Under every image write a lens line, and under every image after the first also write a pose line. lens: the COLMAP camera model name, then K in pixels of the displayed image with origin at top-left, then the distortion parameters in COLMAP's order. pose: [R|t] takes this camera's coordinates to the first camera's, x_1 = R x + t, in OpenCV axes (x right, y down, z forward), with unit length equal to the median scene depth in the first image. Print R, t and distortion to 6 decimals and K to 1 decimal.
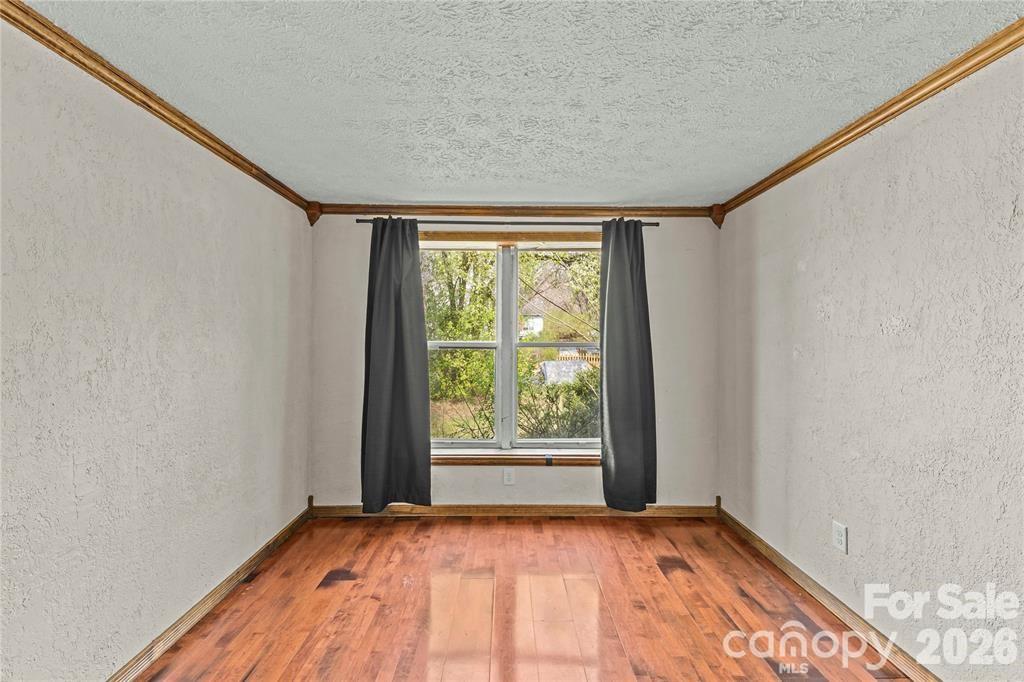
lens RADIAL K [[446.6, 0, 513.4], [0, 446.6, 340.0], [0, 0, 1]] dist [0.013610, -0.004941]
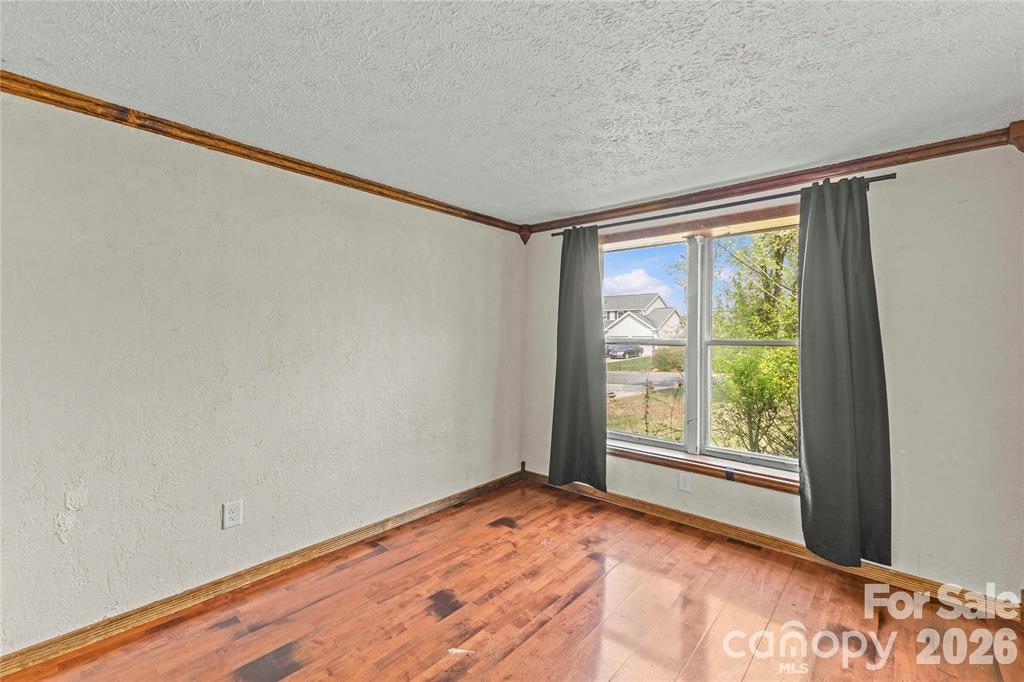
lens RADIAL K [[446.6, 0, 506.9], [0, 446.6, 339.1], [0, 0, 1]] dist [0.013610, -0.004941]
pose [[0.737362, 0.008272, -0.675447, 0.357661], [-0.005675, 0.999966, 0.006051, 0.000683], [0.675474, -0.000628, 0.737384, 0.054853]]
